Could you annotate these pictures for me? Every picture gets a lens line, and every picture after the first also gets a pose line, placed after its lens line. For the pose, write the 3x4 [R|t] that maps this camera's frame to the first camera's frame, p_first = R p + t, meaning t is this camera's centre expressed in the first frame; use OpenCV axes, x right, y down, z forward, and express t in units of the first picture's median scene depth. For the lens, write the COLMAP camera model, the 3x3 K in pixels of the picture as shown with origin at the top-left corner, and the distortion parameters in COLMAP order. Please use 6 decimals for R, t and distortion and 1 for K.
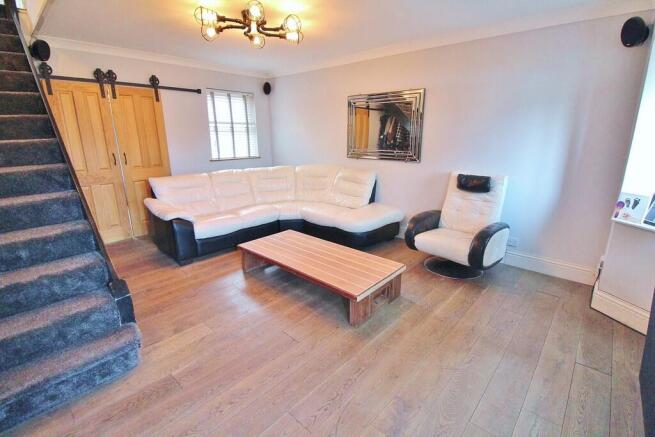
lens RADIAL K [[304.2, 0, 328.3], [0, 304.2, 219.6], [0, 0, 1]] dist [-0.007936, -0.008320]
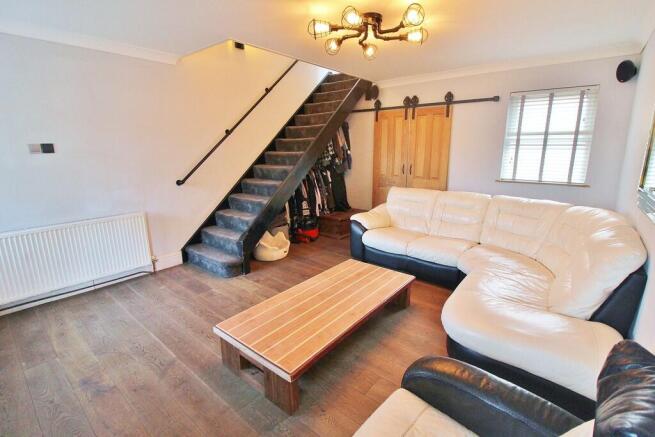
lens RADIAL K [[304.2, 0, 323.4], [0, 304.2, 206.4], [0, 0, 1]] dist [-0.007936, -0.008320]
pose [[0.036757, 0.189427, -0.981207, 0.880189], [-0.265599, 0.948408, 0.173145, -0.313817], [0.963383, 0.254243, 0.085172, 1.079811]]
